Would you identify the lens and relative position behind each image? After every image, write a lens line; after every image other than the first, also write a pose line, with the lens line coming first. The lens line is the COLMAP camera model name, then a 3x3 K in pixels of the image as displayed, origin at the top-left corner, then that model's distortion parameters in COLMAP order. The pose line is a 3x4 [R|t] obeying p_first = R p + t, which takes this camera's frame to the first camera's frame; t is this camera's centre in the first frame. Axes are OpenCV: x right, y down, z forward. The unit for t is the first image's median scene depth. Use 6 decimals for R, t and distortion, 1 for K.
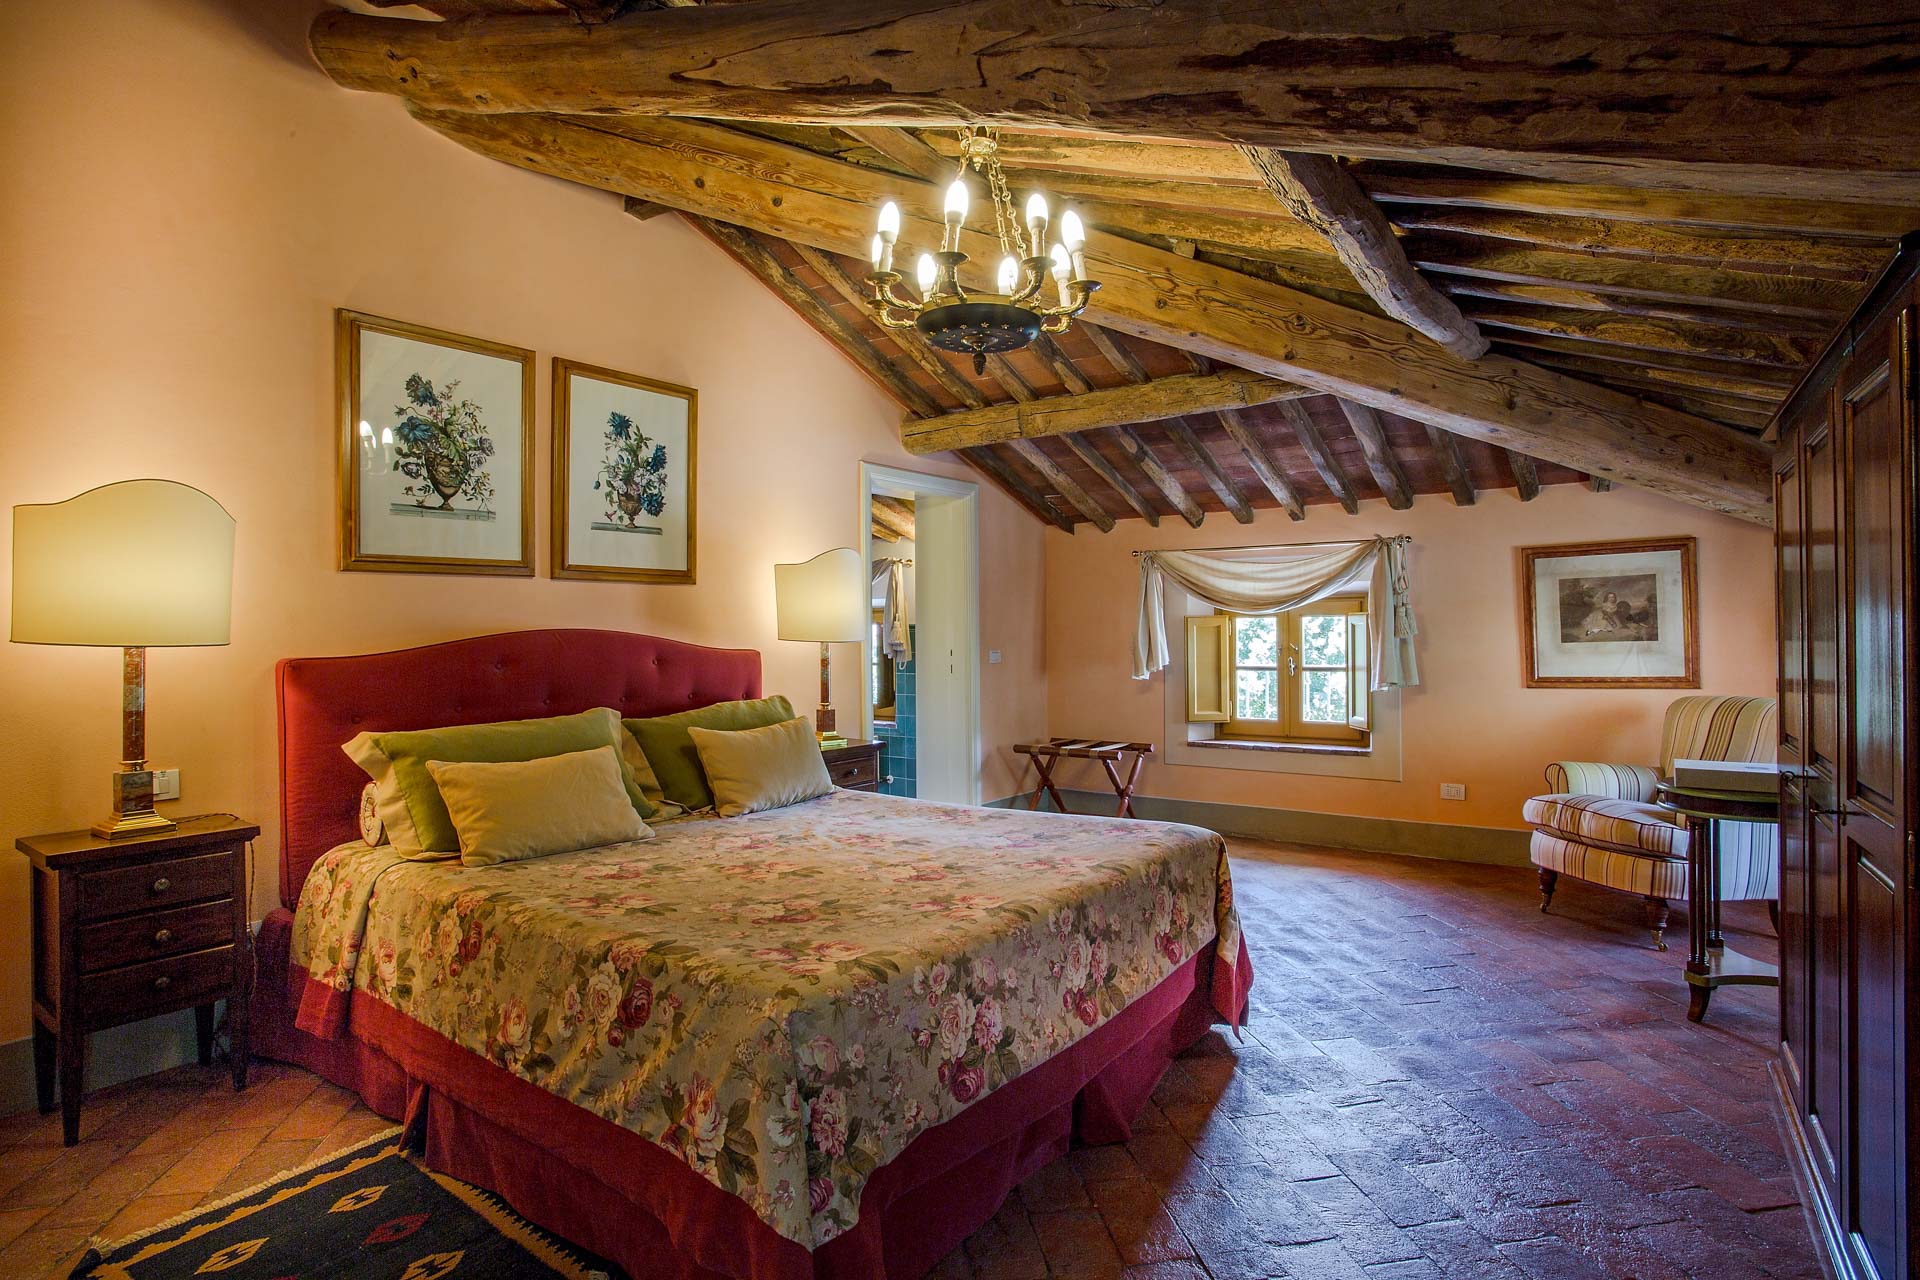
lens RADIAL K [[987.6, 0, 960.0], [0, 987.6, 640.0], [0, 0, 1]] dist [-0.069627, 0.000134]
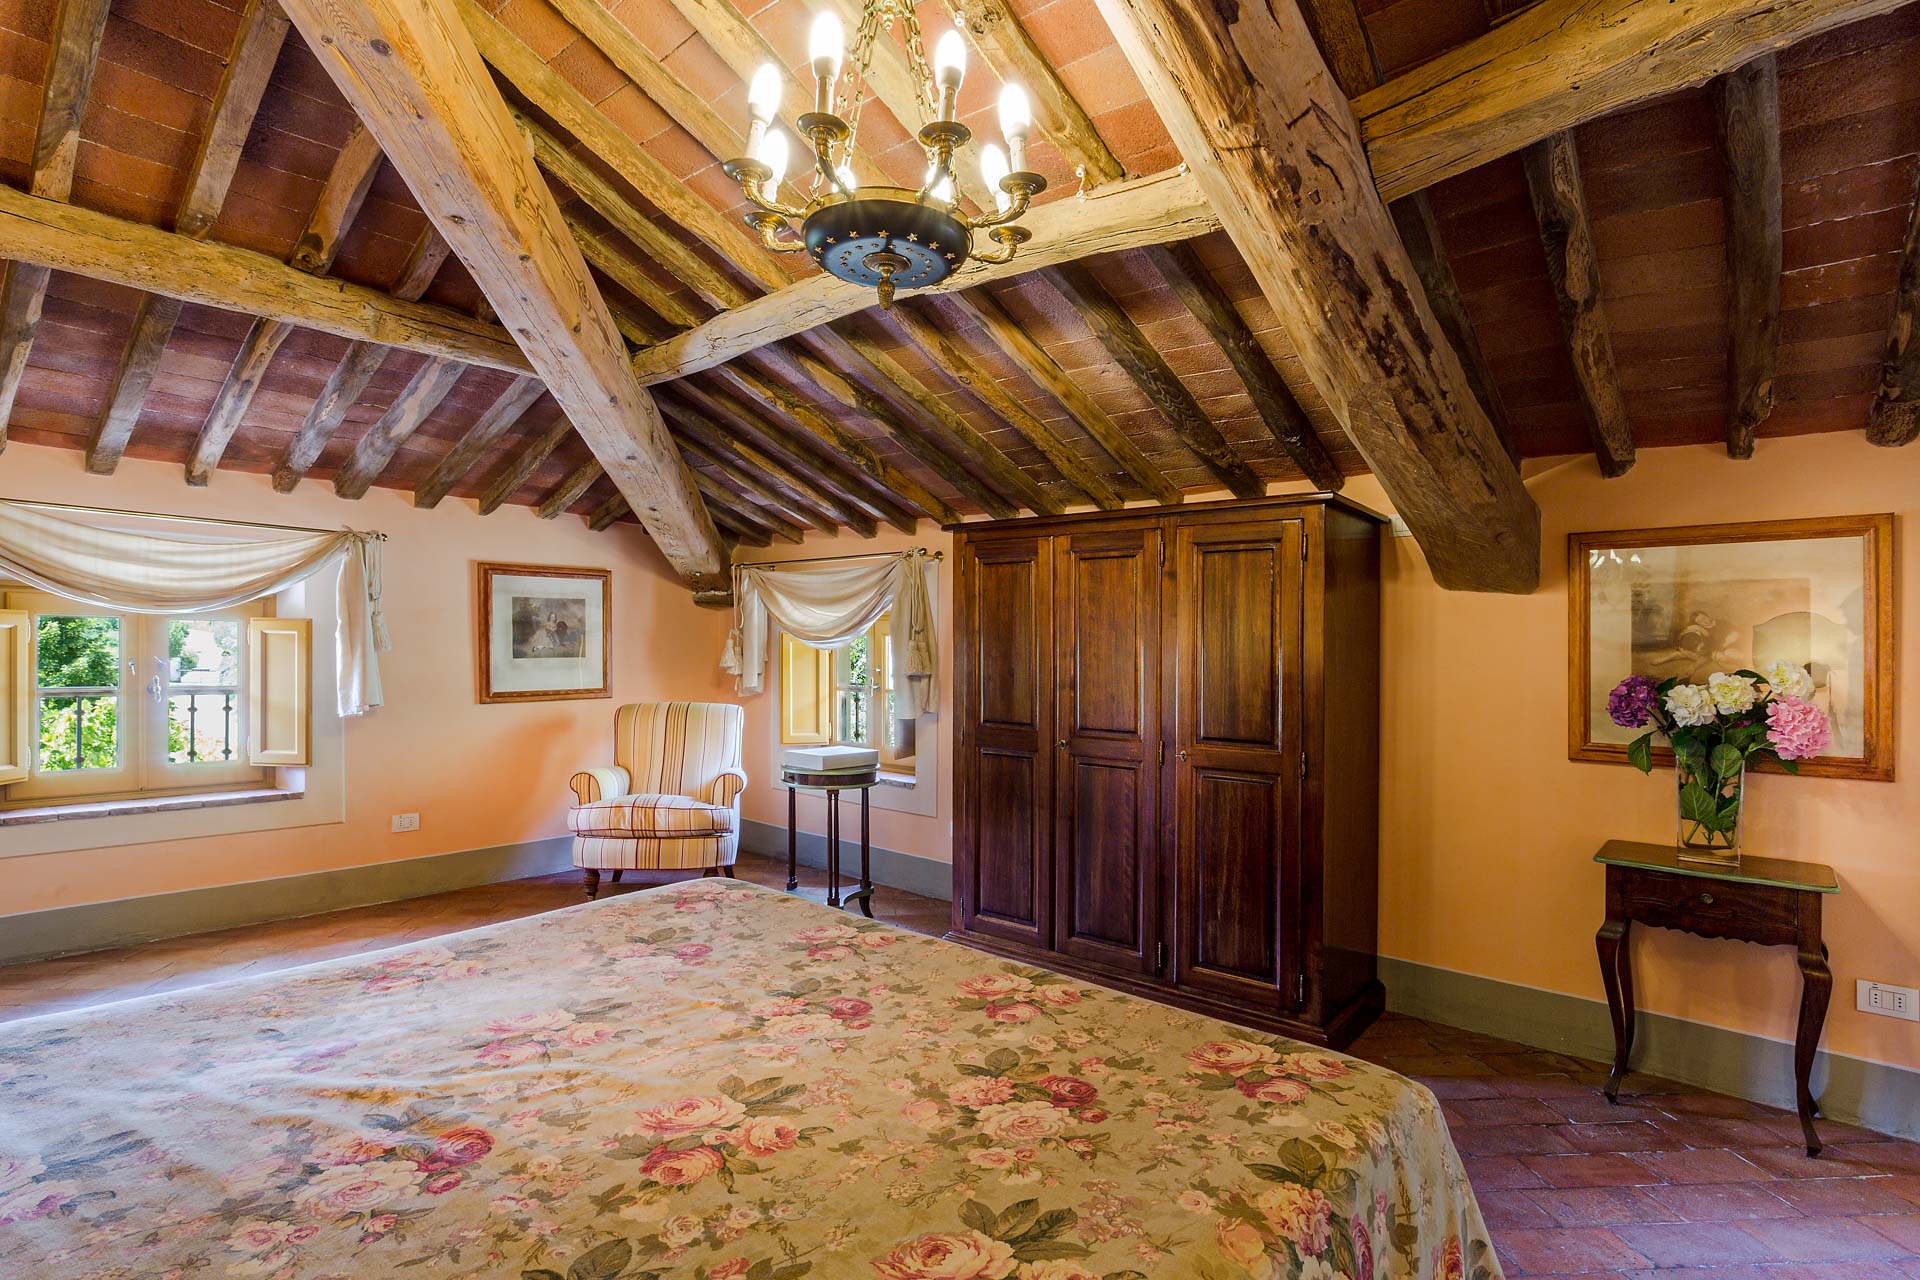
lens RADIAL K [[943.9, 0, 963.5], [0, 943.9, 649.8], [0, 0, 1]] dist [-0.020942, -0.000164]
pose [[0.059975, 0.012687, 0.998119, -0.545350], [-0.012120, 0.999855, -0.011981, -0.000287], [-0.998126, -0.011379, 0.060120, 0.708722]]
